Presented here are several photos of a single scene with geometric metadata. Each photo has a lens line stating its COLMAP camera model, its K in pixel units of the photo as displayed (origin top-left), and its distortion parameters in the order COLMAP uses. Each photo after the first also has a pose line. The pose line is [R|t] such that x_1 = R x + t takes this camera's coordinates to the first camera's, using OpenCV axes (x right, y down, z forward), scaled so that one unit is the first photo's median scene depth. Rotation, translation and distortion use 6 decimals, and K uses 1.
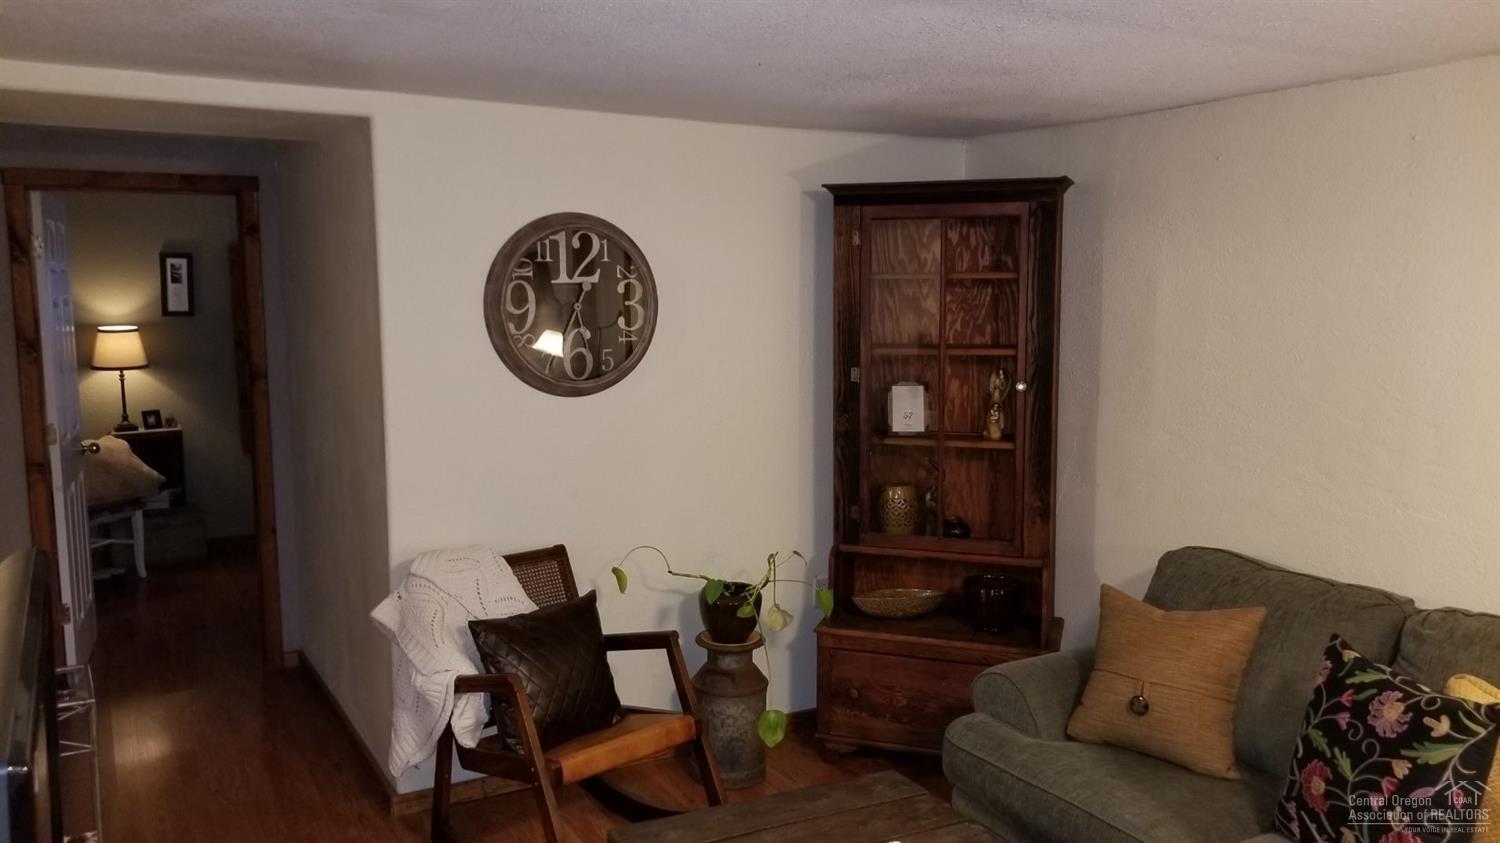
lens RADIAL K [[1210.3, 0, 750.0], [0, 1210.3, 421.5], [0, 0, 1]] dist [0.050357, -0.006574]
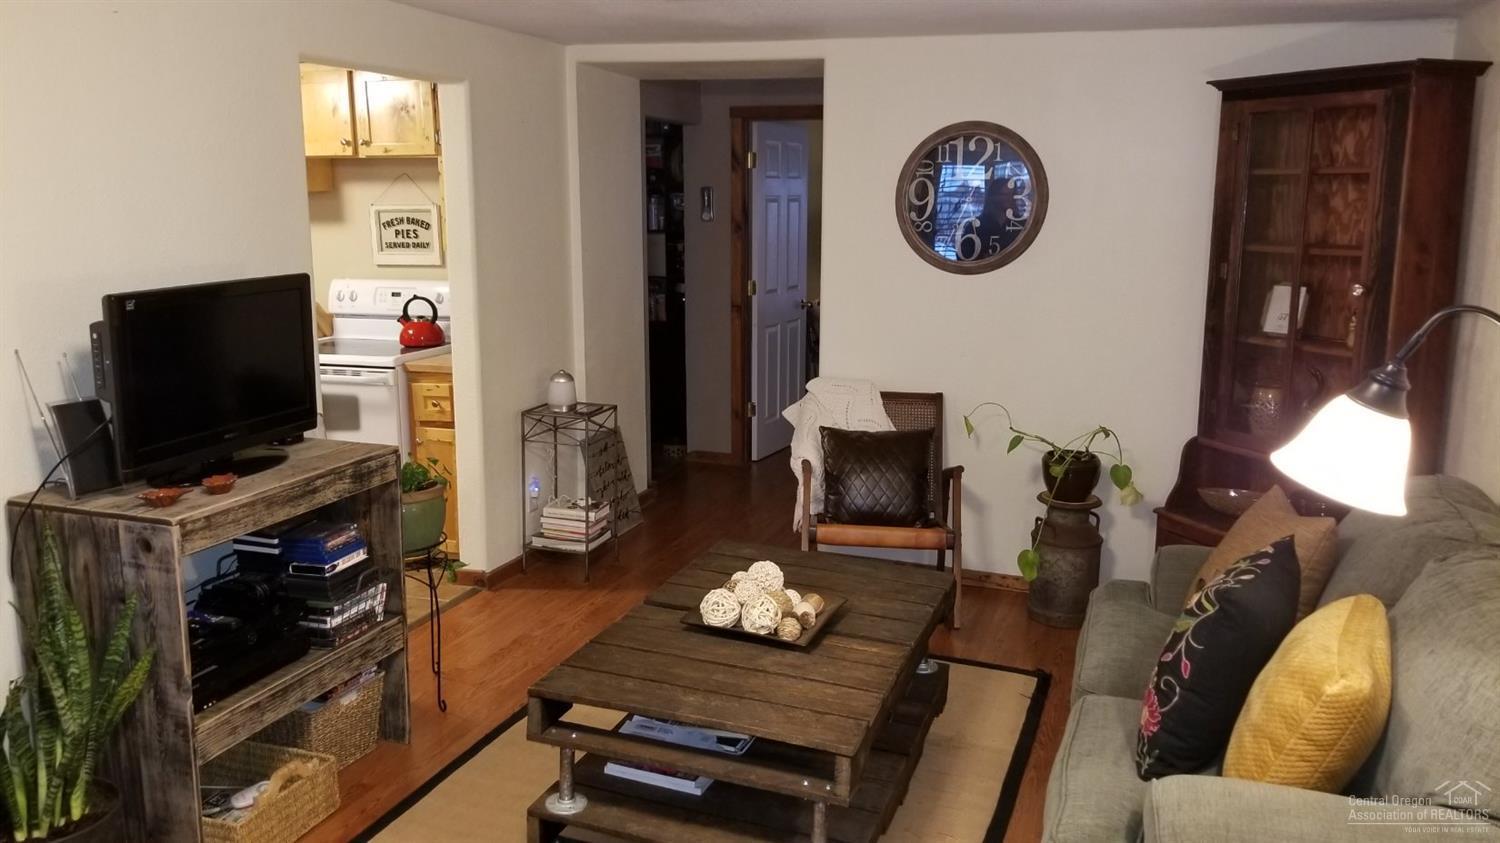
lens RADIAL K [[1210.3, 0, 750.0], [0, 1210.3, 421.5], [0, 0, 1]] dist [0.050357, -0.006574]
pose [[0.657936, 0.145554, -0.738874, 0.628906], [-0.096615, 0.989350, 0.108865, 0.013707], [0.746851, -0.000240, 0.664992, 0.023929]]
